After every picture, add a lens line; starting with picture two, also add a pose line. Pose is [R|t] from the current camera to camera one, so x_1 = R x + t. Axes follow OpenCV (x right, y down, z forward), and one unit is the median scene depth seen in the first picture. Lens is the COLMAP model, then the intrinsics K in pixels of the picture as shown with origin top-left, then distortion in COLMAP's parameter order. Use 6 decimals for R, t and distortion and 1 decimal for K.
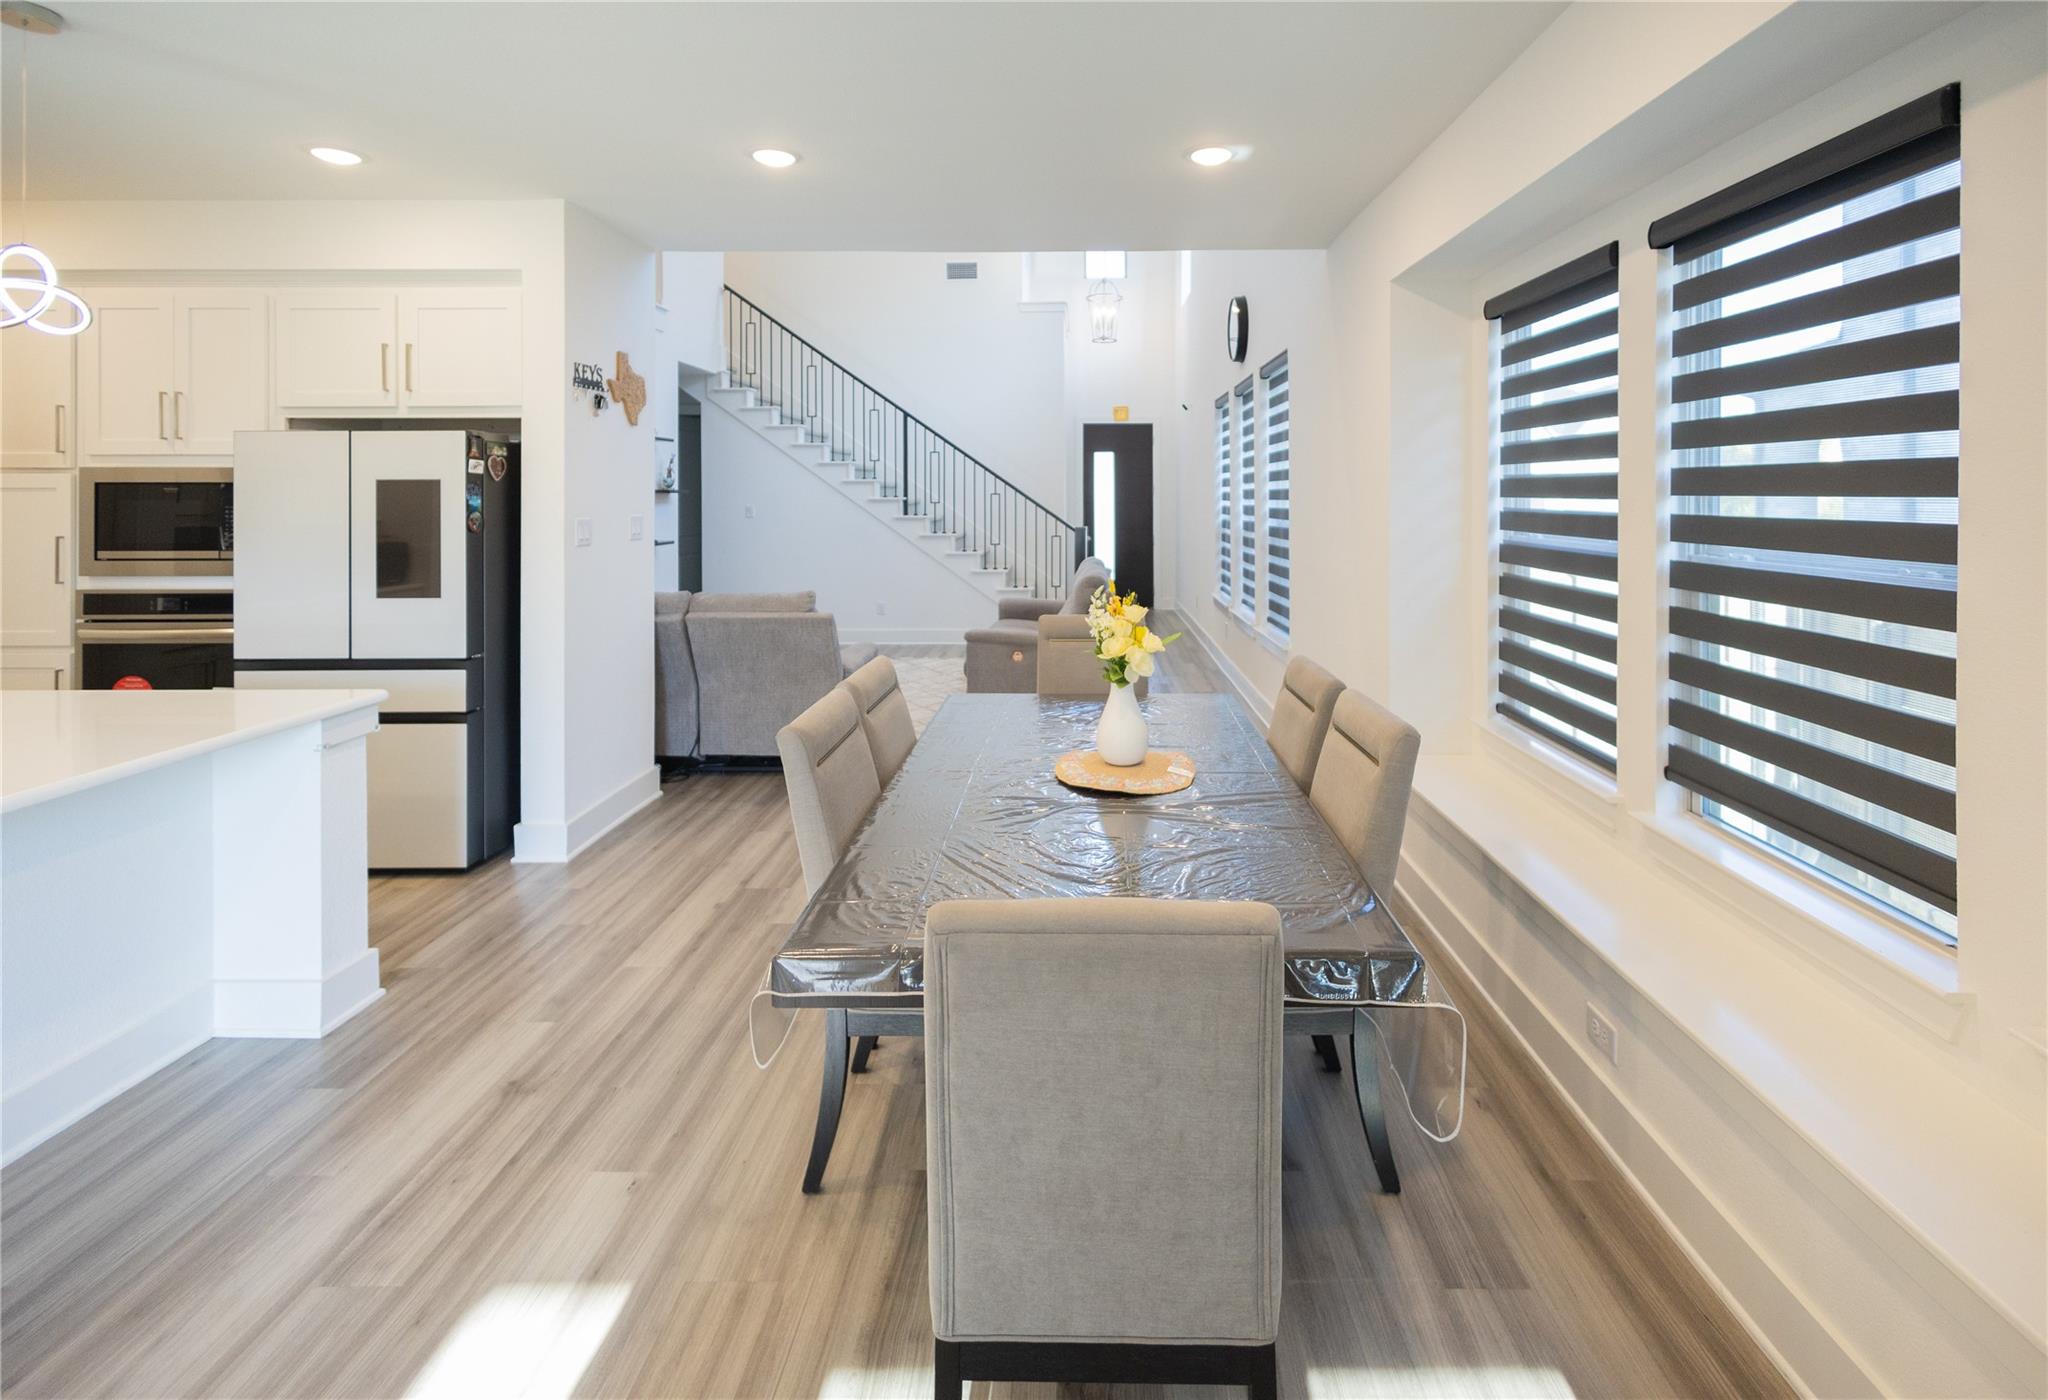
lens RADIAL K [[929.7, 0, 1066.2], [0, 929.7, 493.2], [0, 0, 1]] dist [0.015732, 0.000323]
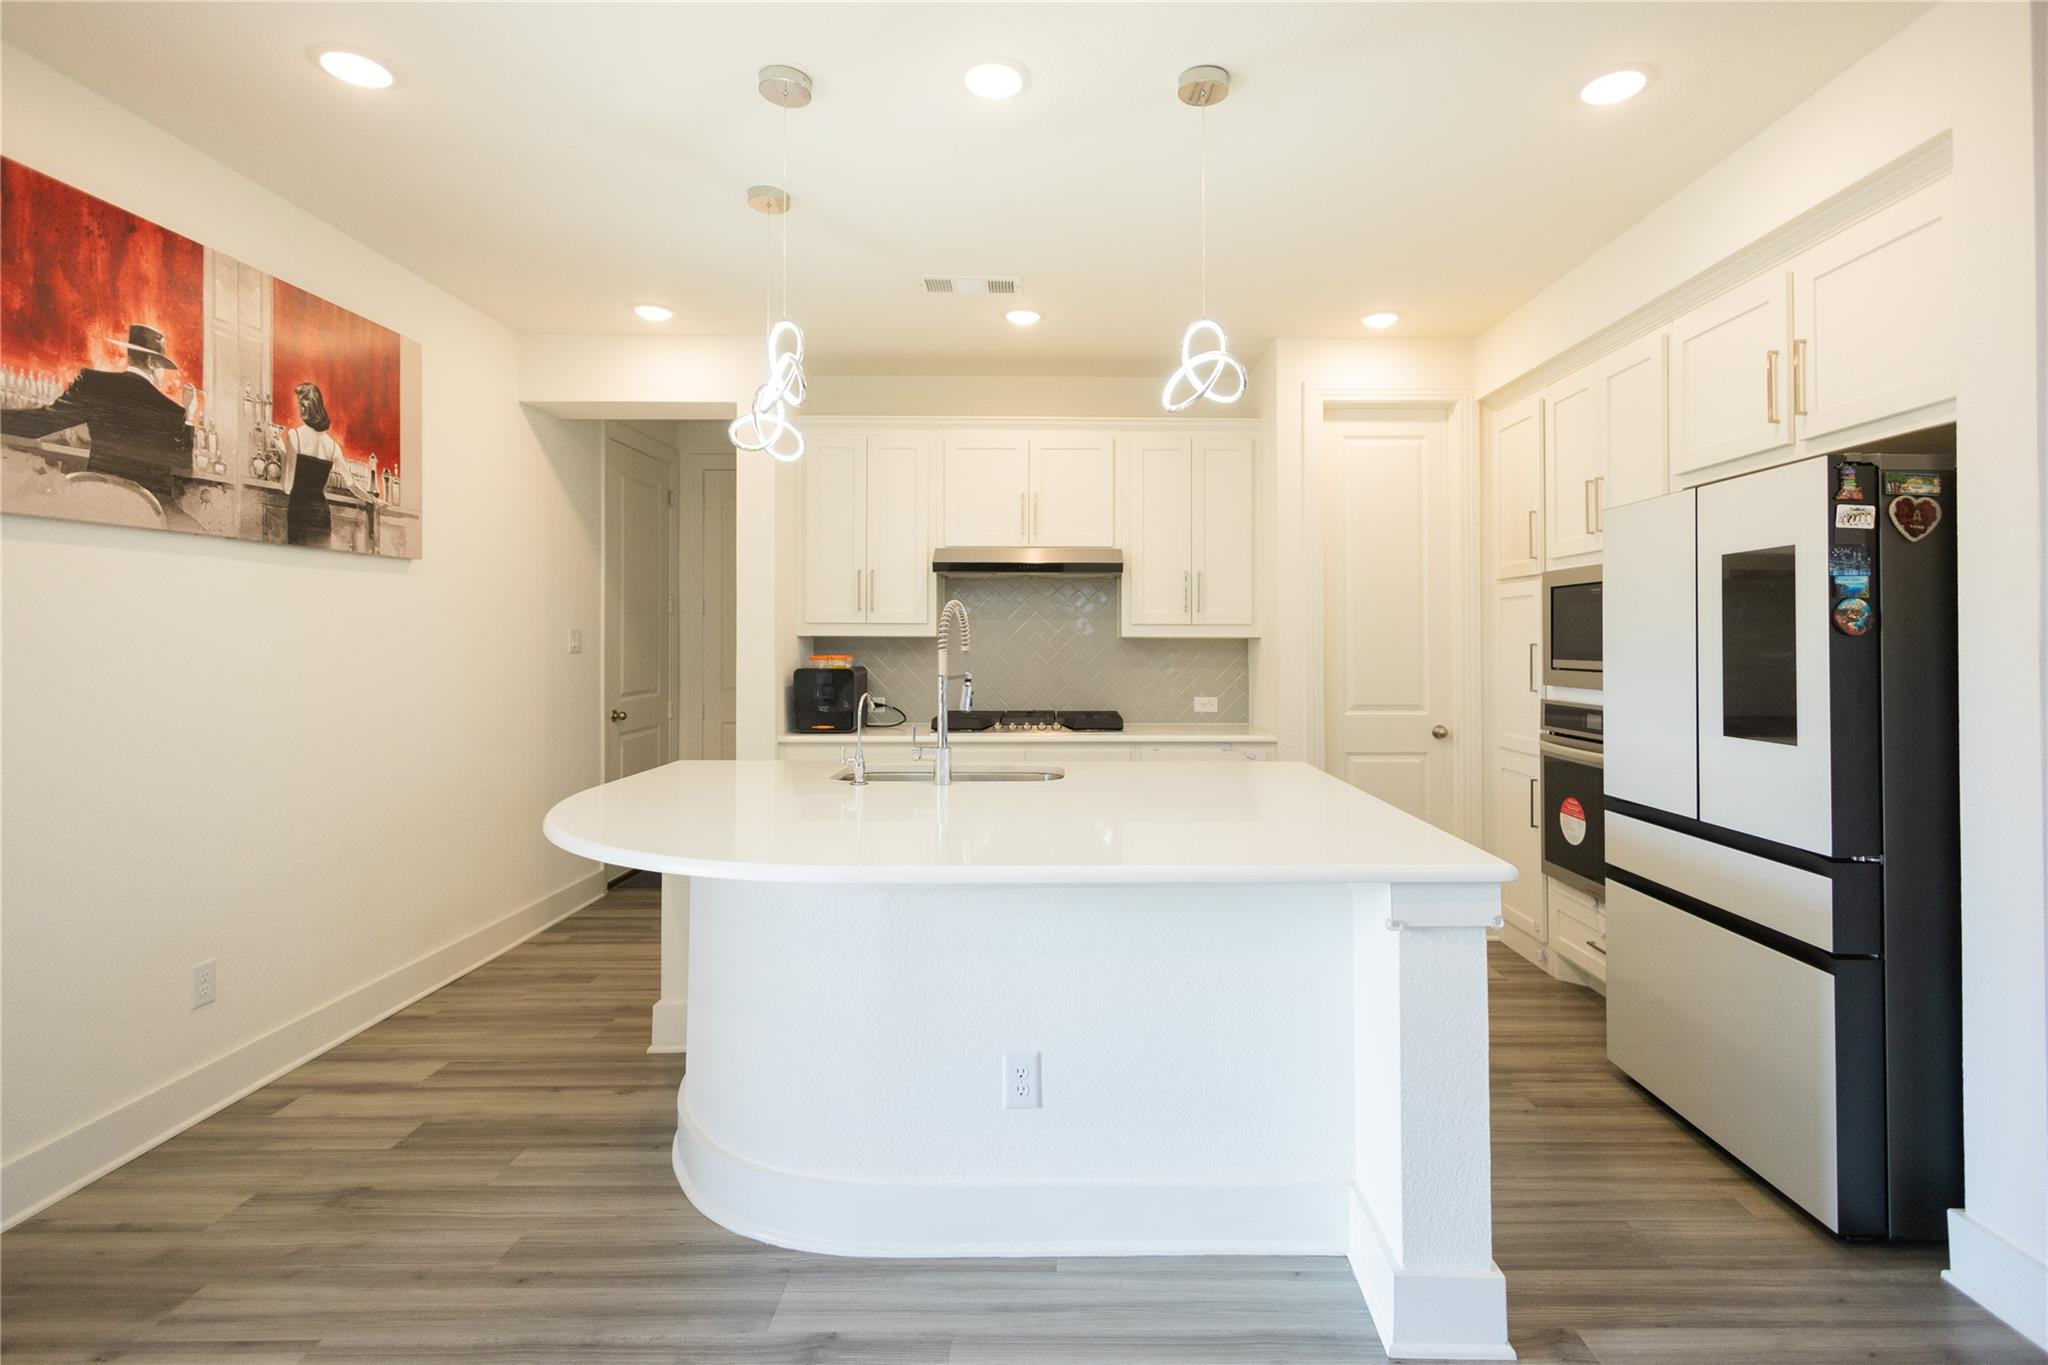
lens RADIAL K [[975.2, 0, 1056.7], [0, 975.2, 624.1], [0, 0, 1]] dist [0.001397, 0.000522]
pose [[0.024644, -0.017645, -0.999541, -0.061288], [0.000629, 0.999844, -0.017635, 0.044871], [0.999696, -0.000194, 0.024651, 0.503783]]
